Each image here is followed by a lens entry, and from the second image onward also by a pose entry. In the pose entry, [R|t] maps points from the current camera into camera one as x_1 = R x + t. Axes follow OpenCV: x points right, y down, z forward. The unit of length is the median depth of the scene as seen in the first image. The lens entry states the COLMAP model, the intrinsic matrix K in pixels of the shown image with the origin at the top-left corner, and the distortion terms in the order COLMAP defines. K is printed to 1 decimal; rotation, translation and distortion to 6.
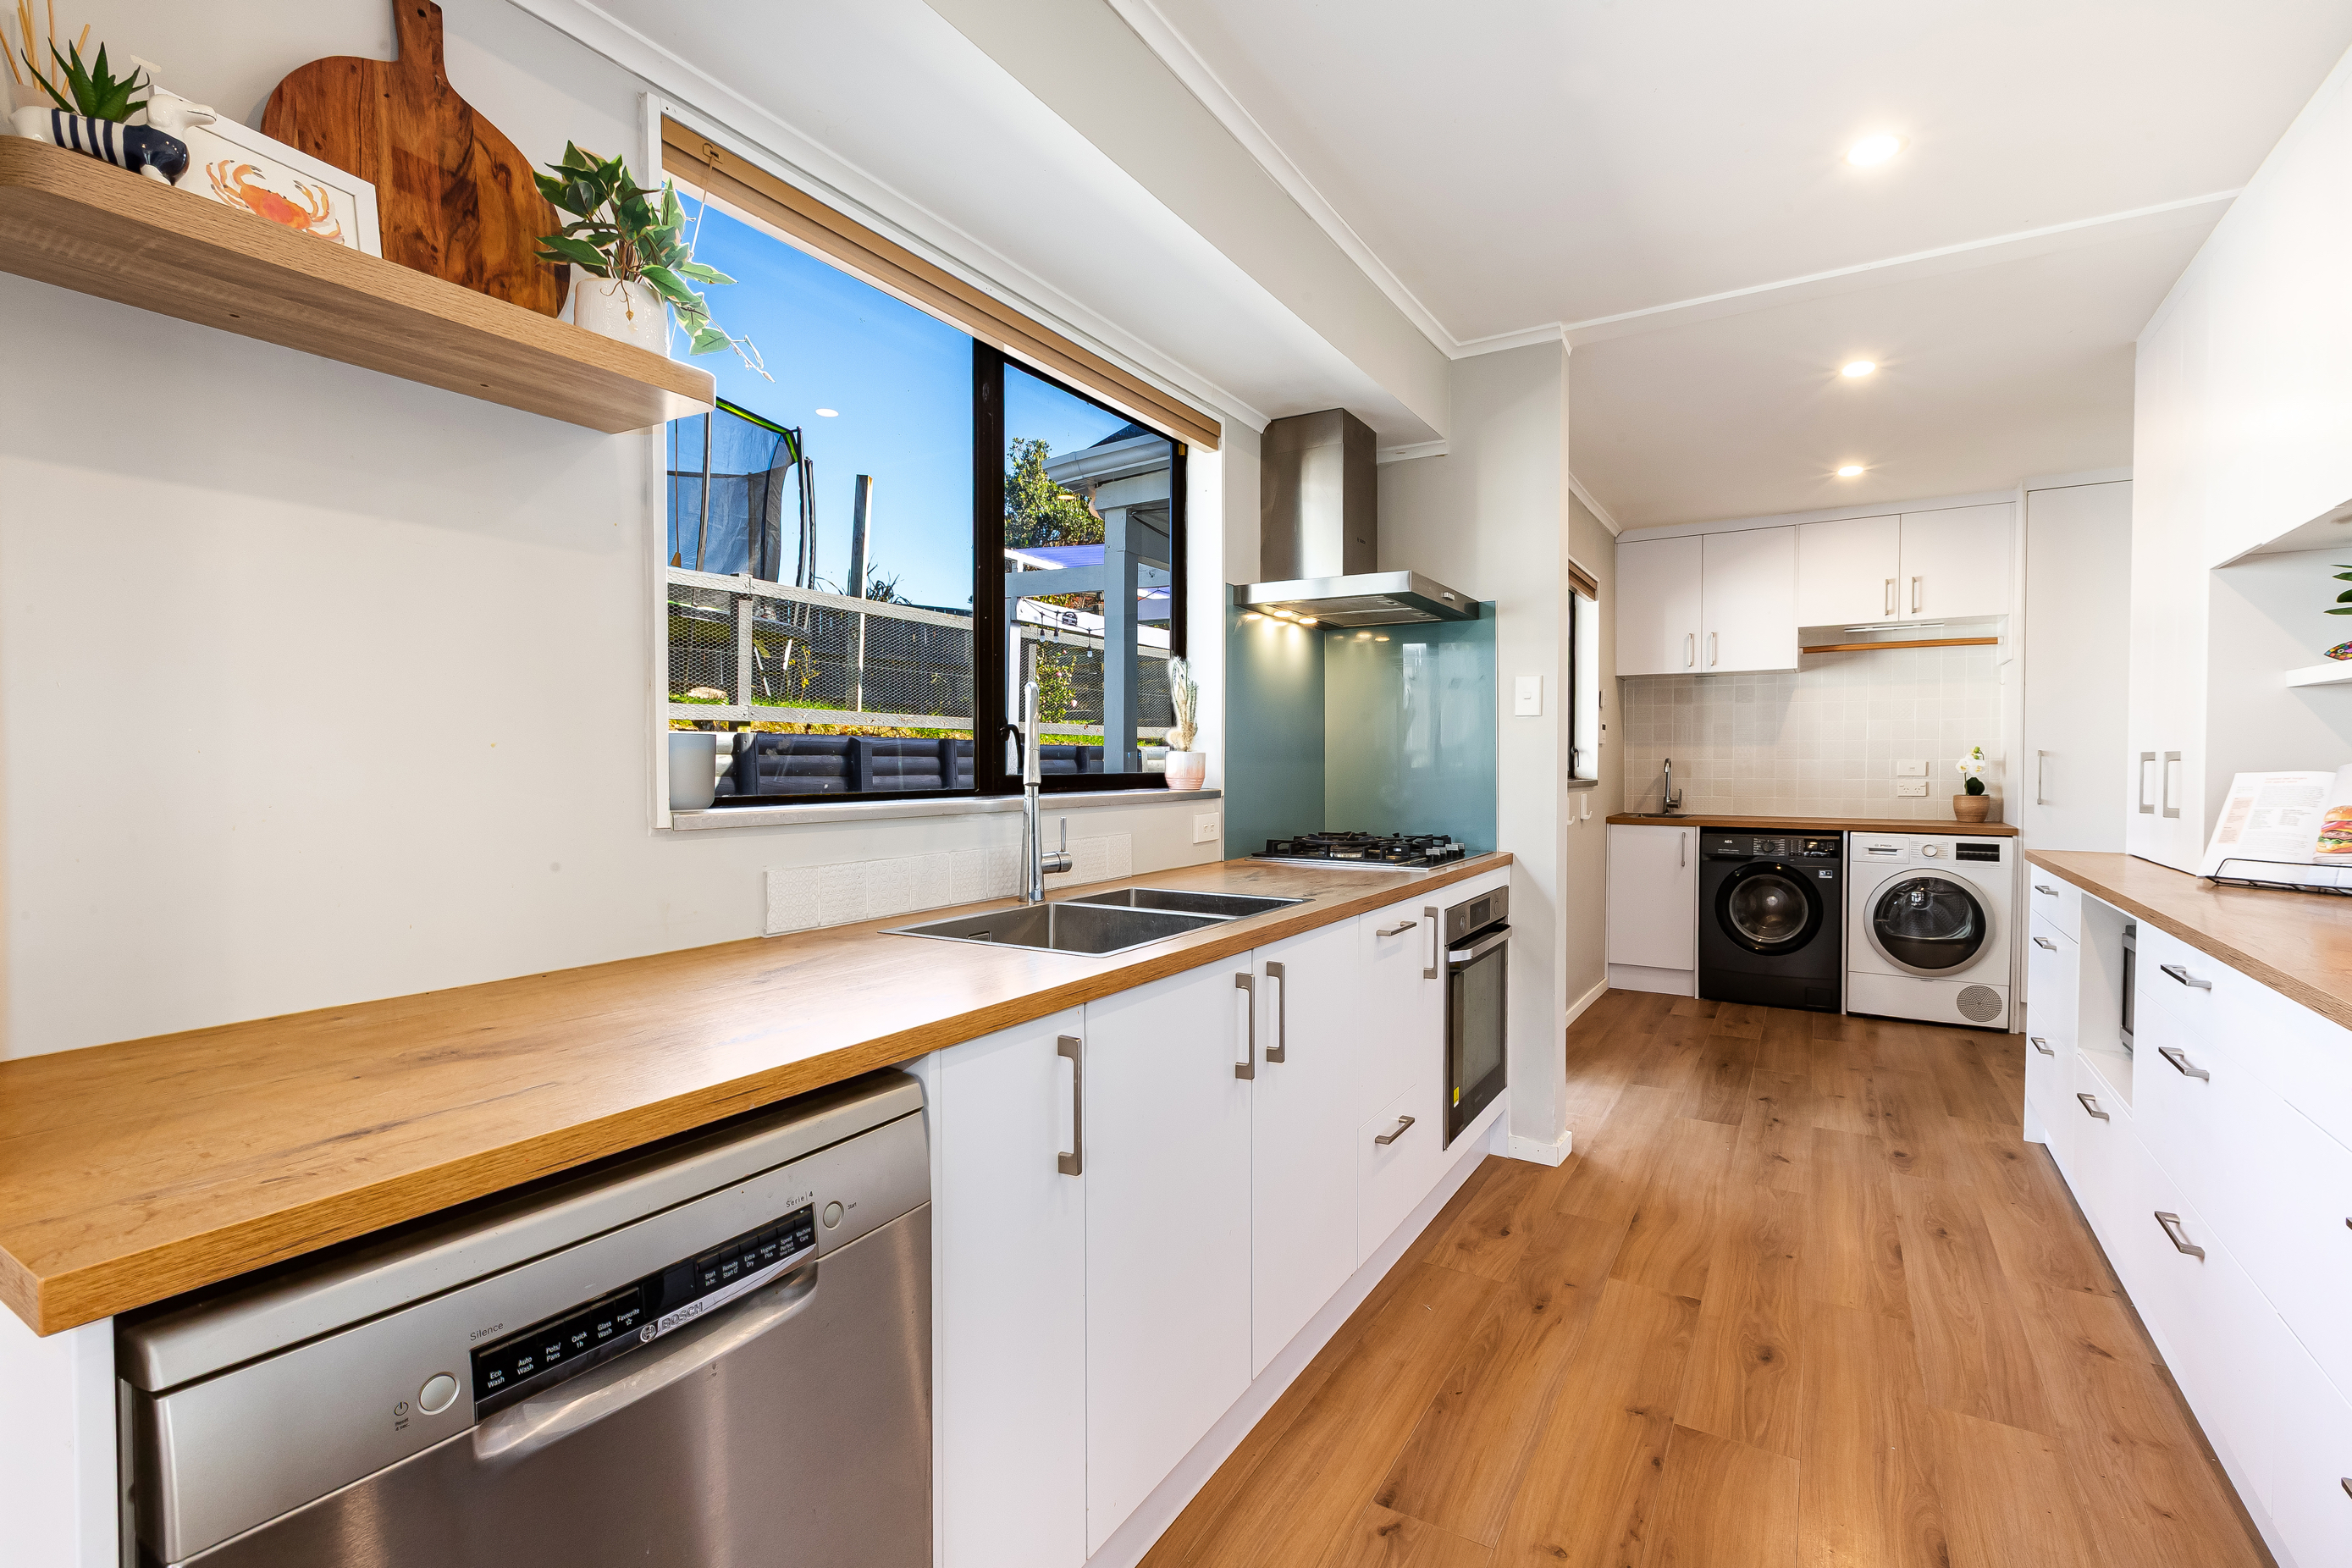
lens RADIAL K [[1068.8, 0, 1174.8], [0, 1068.8, 788.5], [0, 0, 1]] dist [0.000910, -0.000924]
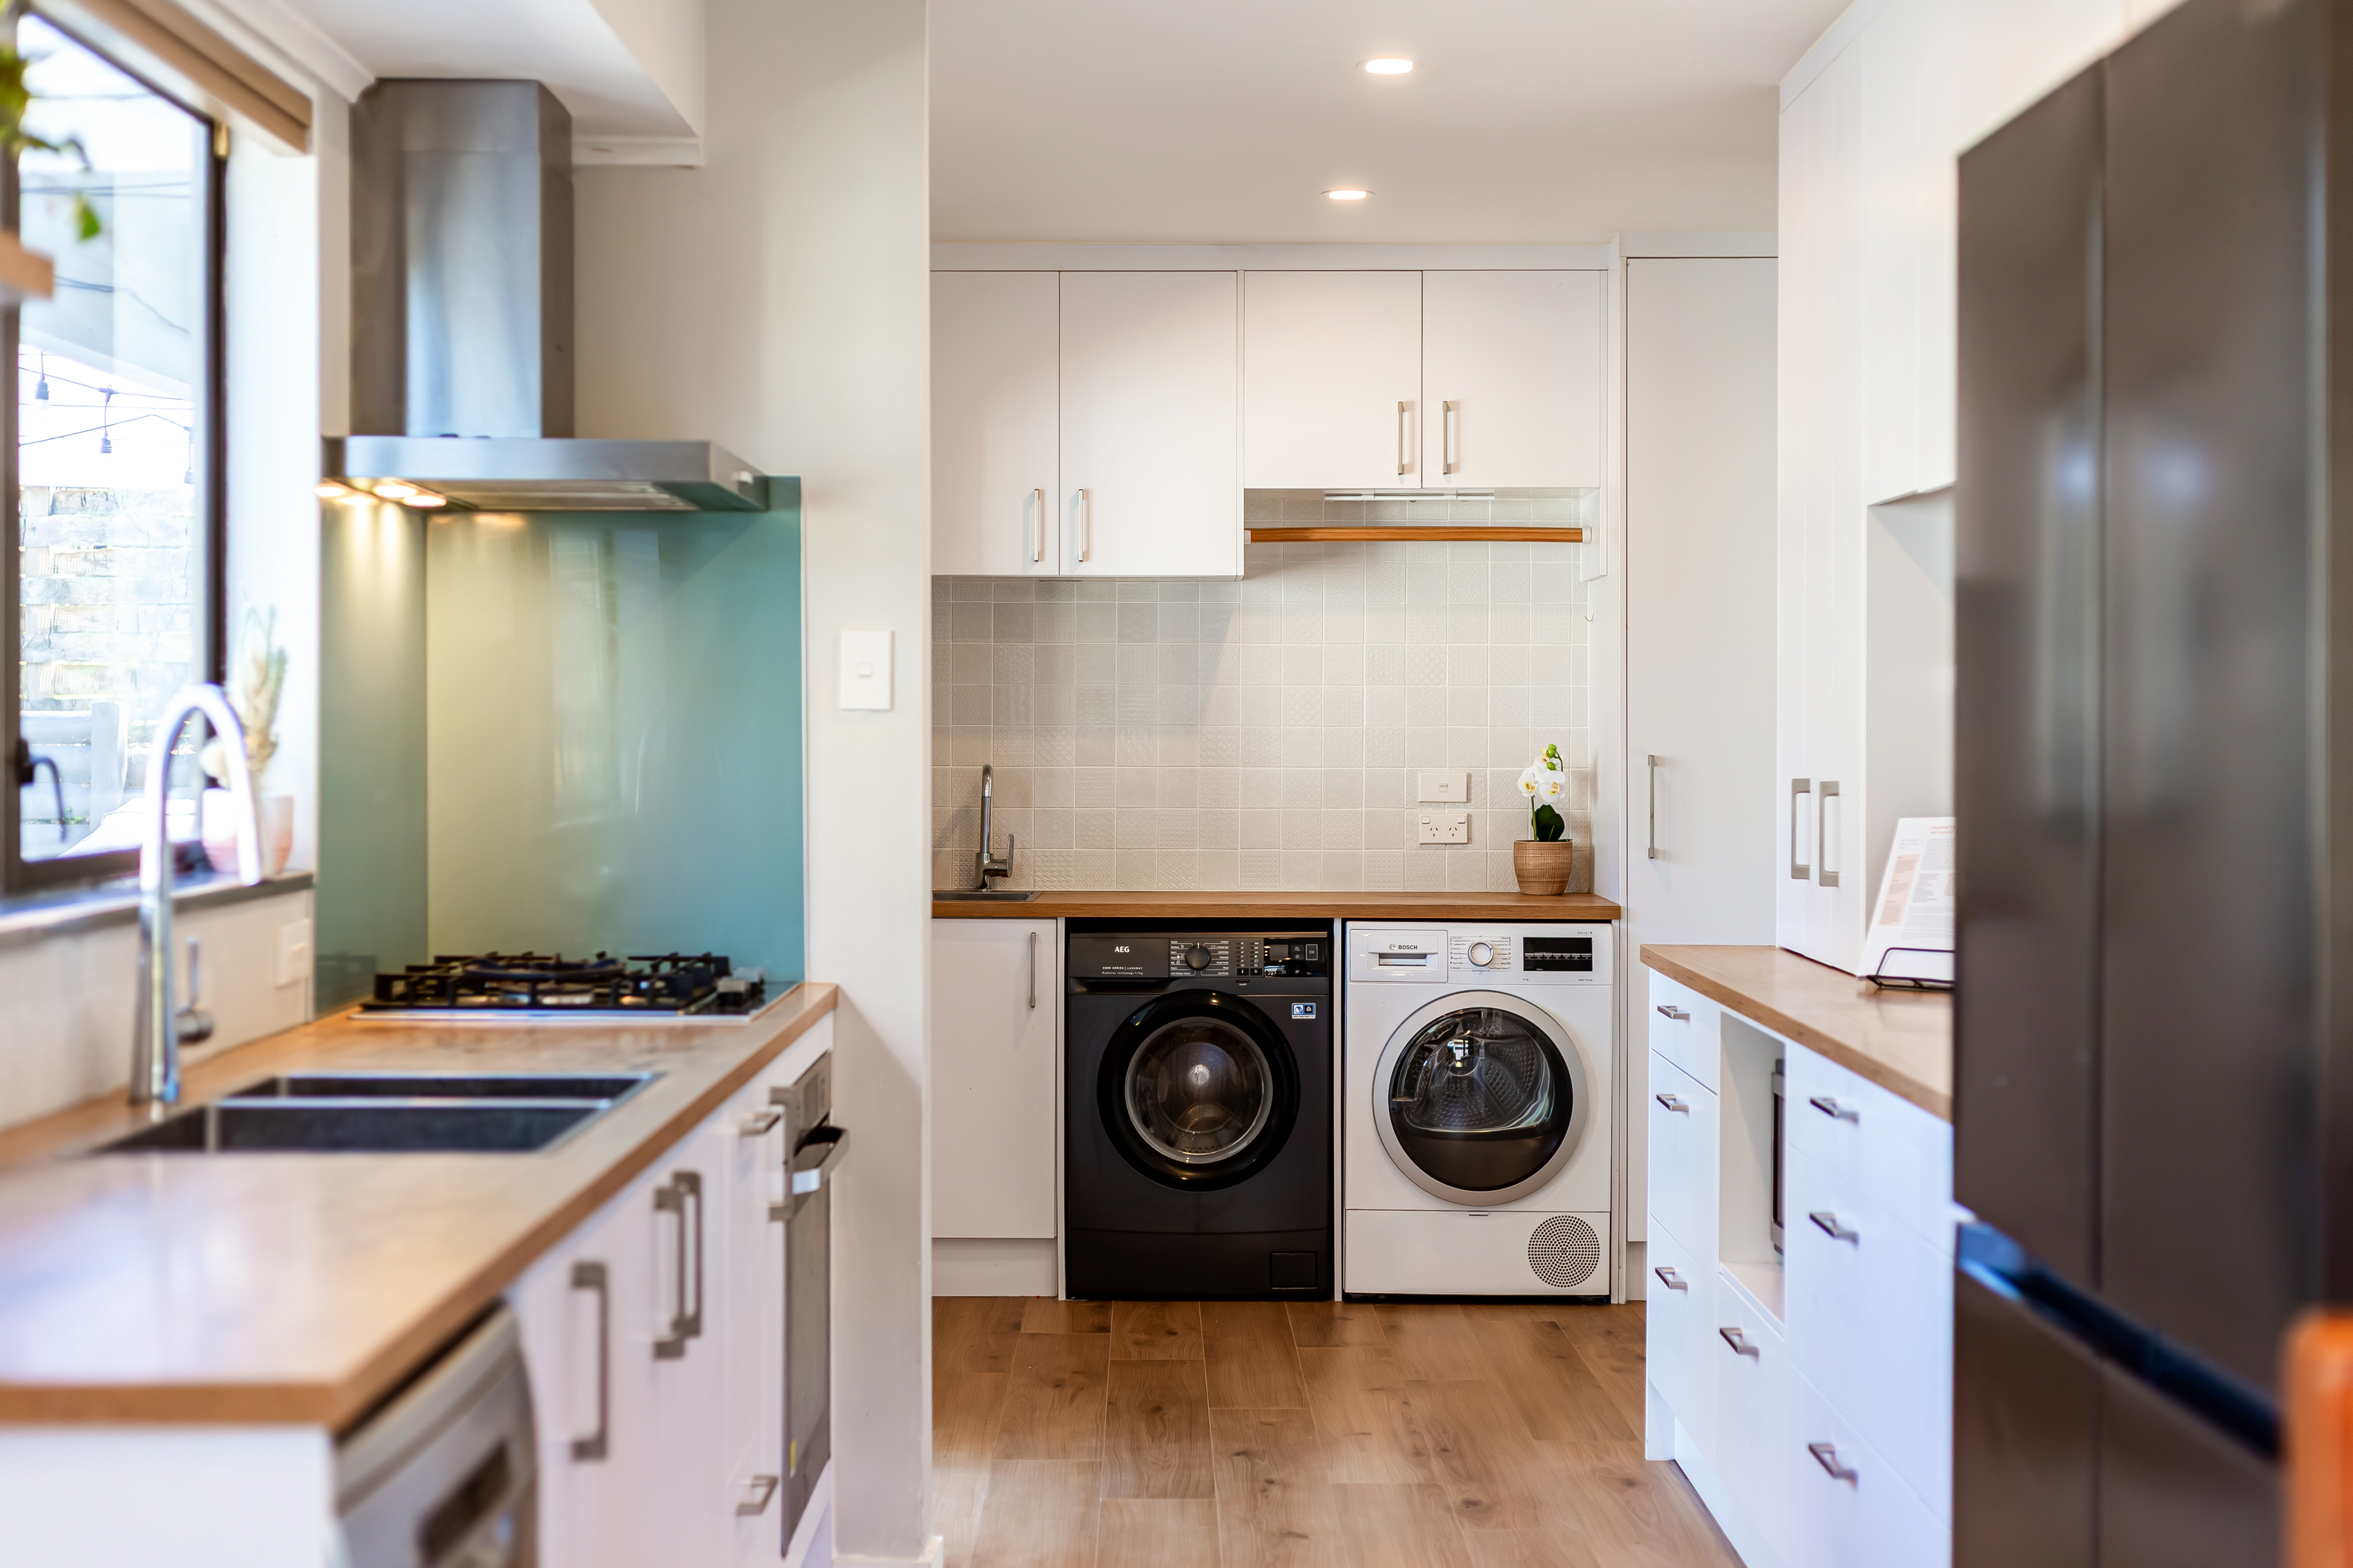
lens RADIAL K [[3465.1, 0, 1176.5], [0, 3465.1, 784.0], [0, 0, 1]] dist [0.013165, 0.008782]
pose [[0.851033, -0.007348, 0.525061, -0.280209], [0.011040, 0.999931, -0.003900, -0.017703], [-0.524996, 0.009116, 0.851056, -0.322588]]
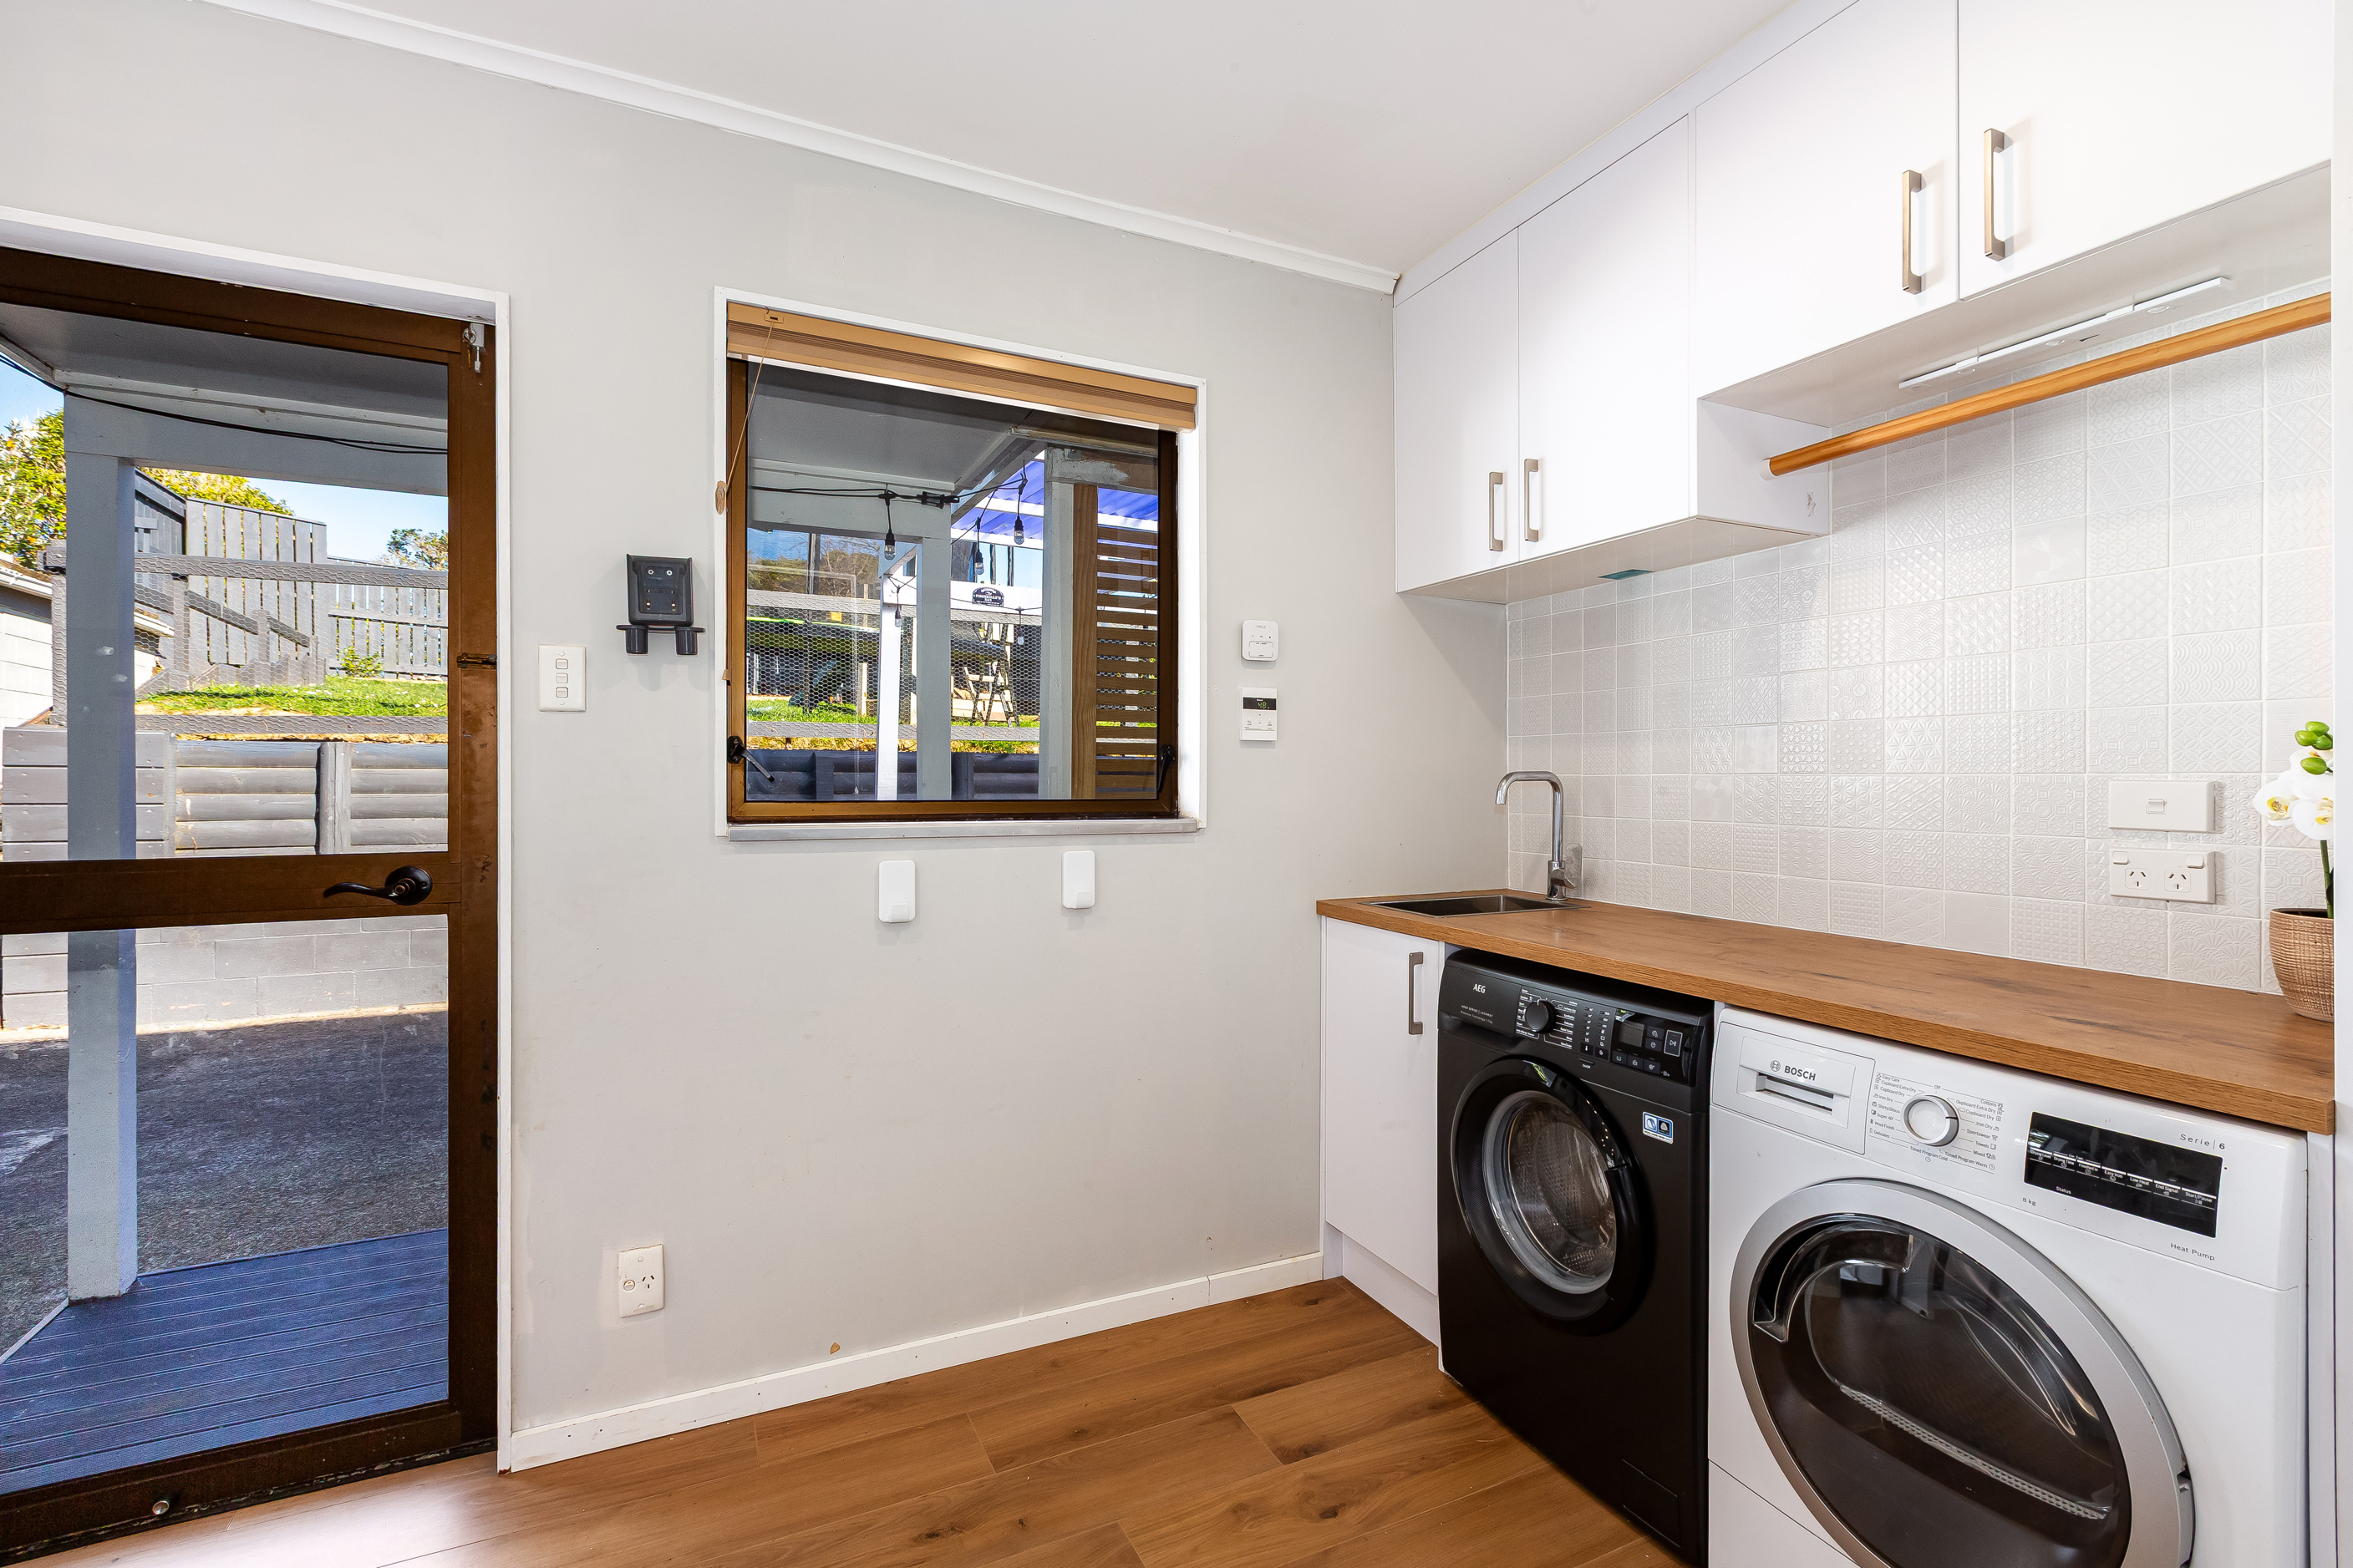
lens RADIAL K [[1045.5, 0, 1178.8], [0, 1045.5, 781.7], [0, 0, 1]] dist [-0.000035, -0.000047]
pose [[0.837825, 0.002186, -0.545934, 0.724125], [-0.013304, 0.999777, -0.016414, -0.019521], [0.545776, 0.021015, 0.837667, 0.715104]]
